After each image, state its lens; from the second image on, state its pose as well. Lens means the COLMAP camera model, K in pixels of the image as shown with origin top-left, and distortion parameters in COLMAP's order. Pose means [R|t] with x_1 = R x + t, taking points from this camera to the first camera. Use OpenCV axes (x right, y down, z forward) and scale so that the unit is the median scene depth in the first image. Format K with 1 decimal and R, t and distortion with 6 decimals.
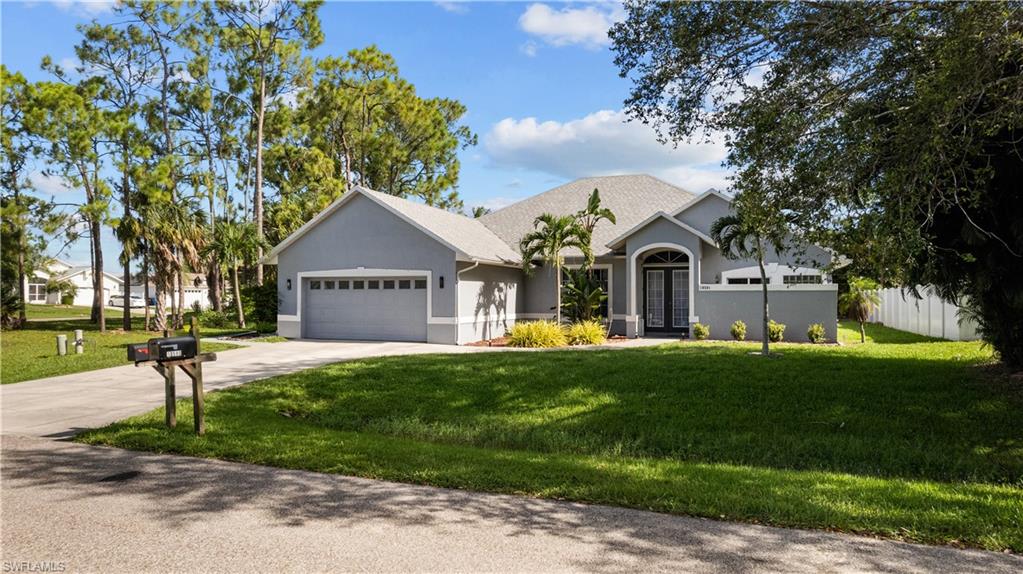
lens RADIAL K [[655.3, 0, 511.5], [0, 655.3, 287.0], [0, 0, 1]] dist [-0.094827, 0.097884]
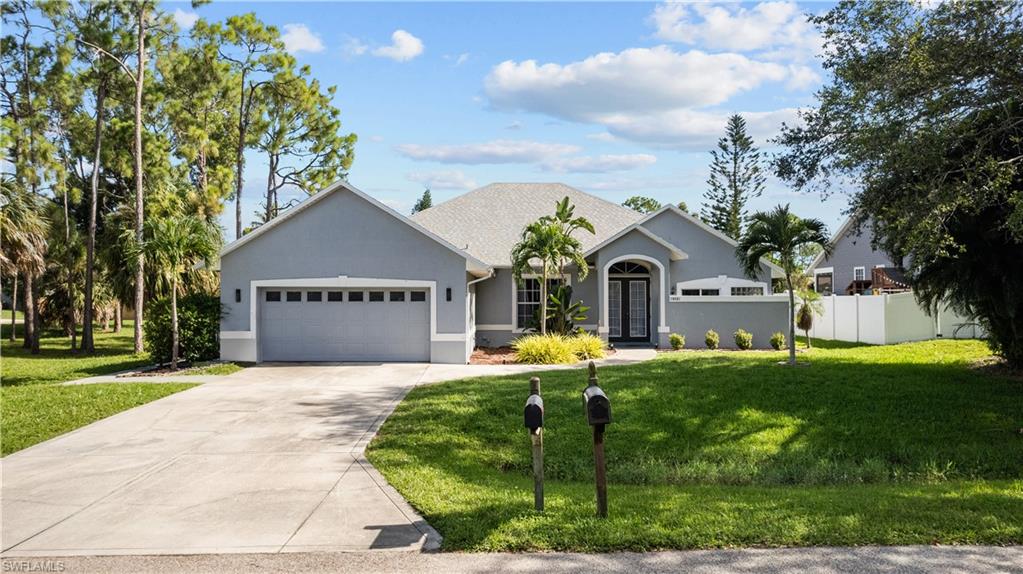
lens RADIAL K [[655.3, 0, 511.5], [0, 655.3, 287.0], [0, 0, 1]] dist [-0.094827, 0.097884]
pose [[0.927987, 0.004188, 0.372588, -0.330393], [-0.002018, 0.999979, -0.006214, -0.010778], [-0.372606, 0.005015, 0.927976, 0.132941]]
